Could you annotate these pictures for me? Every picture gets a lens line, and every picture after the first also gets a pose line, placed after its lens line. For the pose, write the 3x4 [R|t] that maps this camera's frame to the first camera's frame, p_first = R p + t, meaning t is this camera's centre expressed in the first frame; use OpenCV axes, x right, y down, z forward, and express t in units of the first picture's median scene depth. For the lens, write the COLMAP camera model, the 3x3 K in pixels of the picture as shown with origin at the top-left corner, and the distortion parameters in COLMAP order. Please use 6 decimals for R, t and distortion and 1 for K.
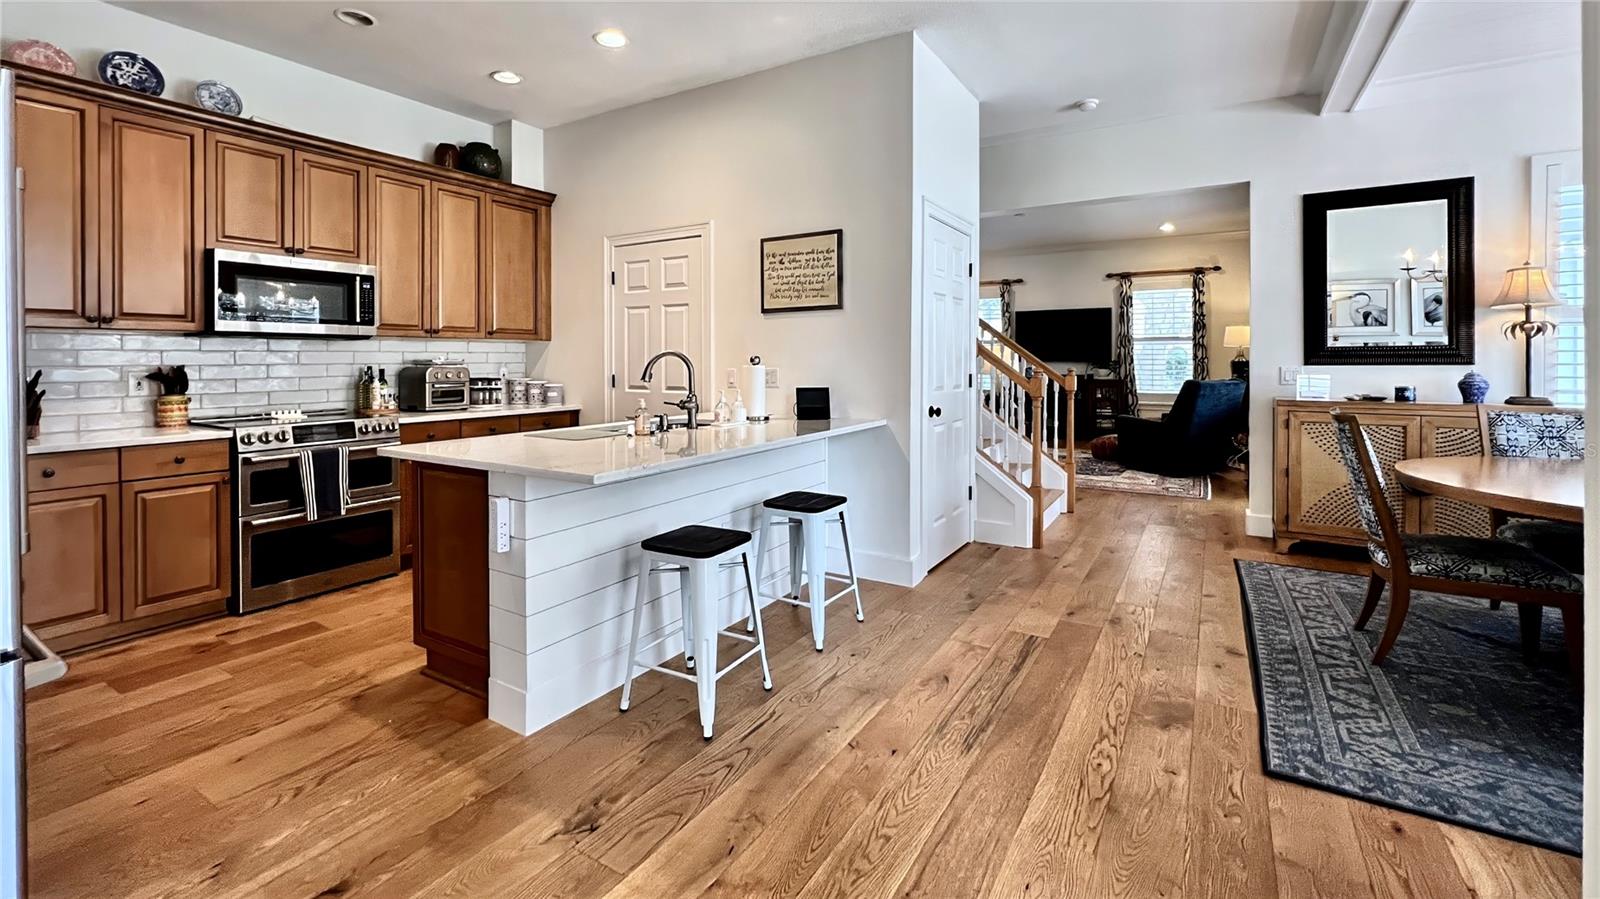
lens RADIAL K [[669.9, 0, 820.6], [0, 669.9, 362.9], [0, 0, 1]] dist [0.000603, 0.000122]
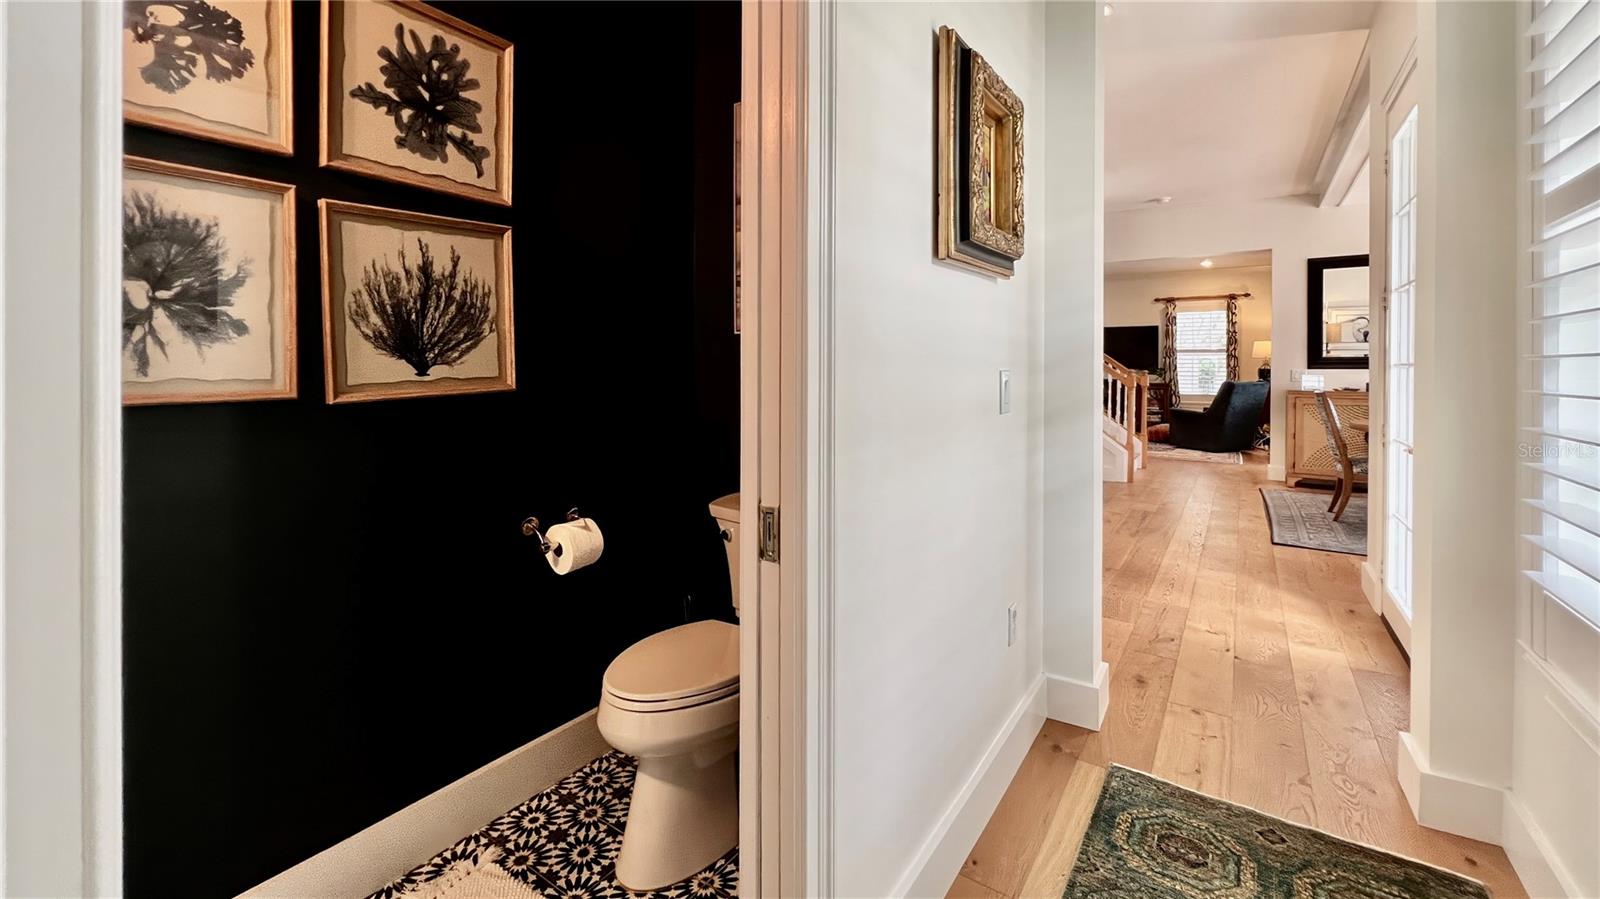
lens RADIAL K [[652.7, 0, 801.5], [0, 652.7, 375.3], [0, 0, 1]] dist [-0.001099, -0.000061]
pose [[0.998160, 0.006476, -0.060282, -0.355298], [-0.006198, 0.999969, 0.004804, 0.018447], [0.060311, -0.004421, 0.998170, -0.577386]]
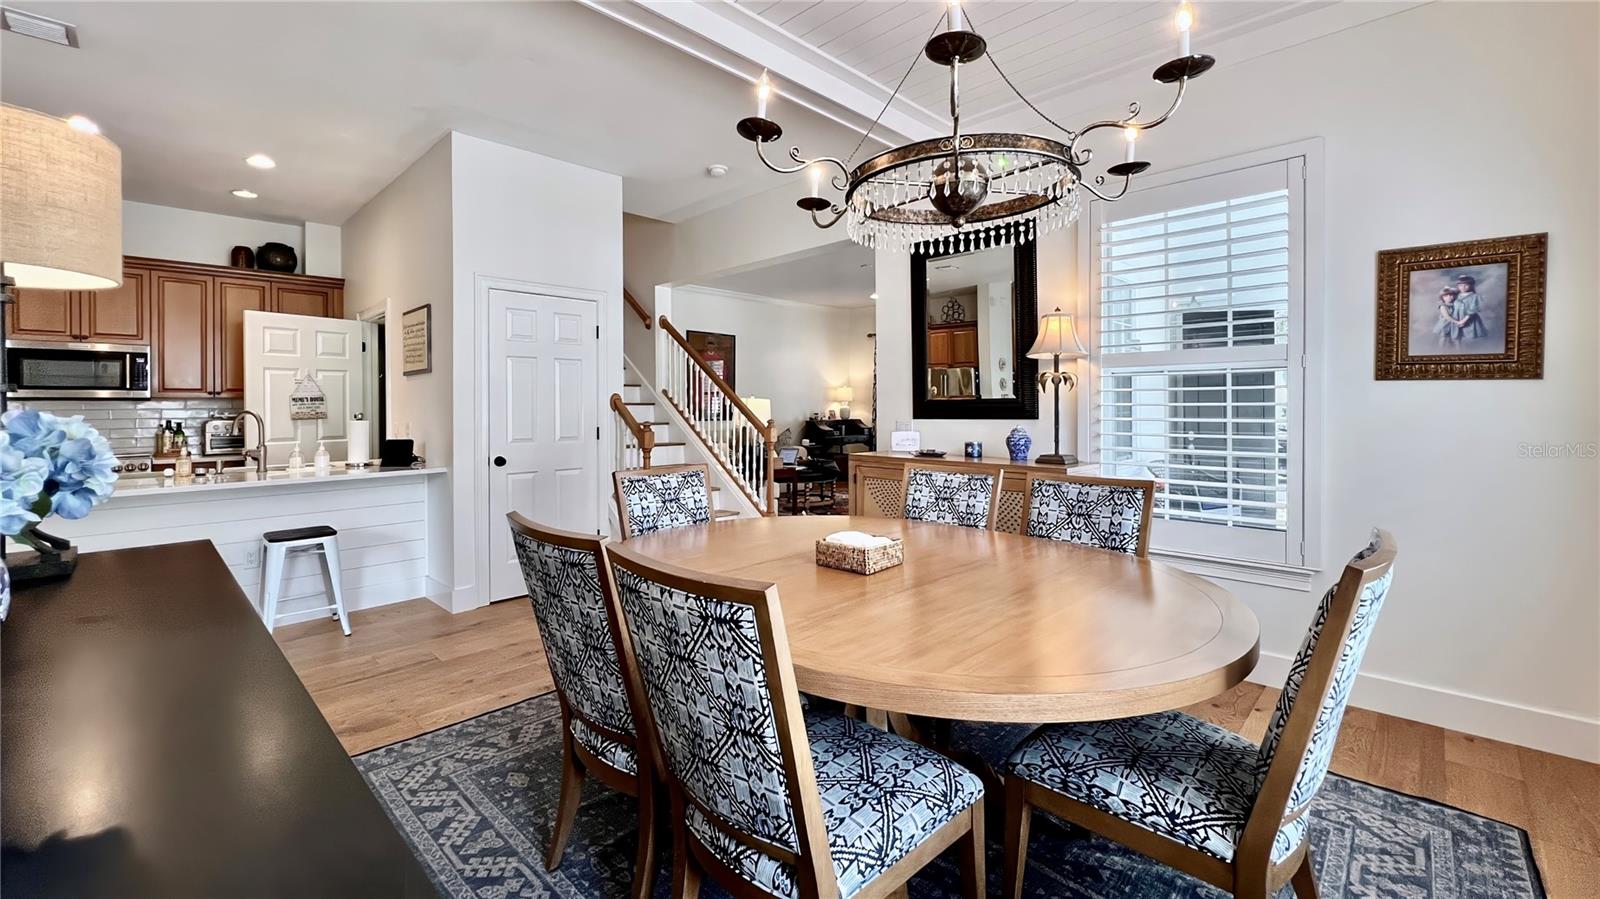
lens RADIAL K [[652.3, 0, 803.5], [0, 652.3, 410.8], [0, 0, 1]] dist [-0.001543, -0.000256]
pose [[0.972166, -0.003124, -0.234271, 0.799990], [0.004225, 0.999982, 0.004201, -0.013089], [0.234253, -0.005074, 0.972162, 0.042094]]
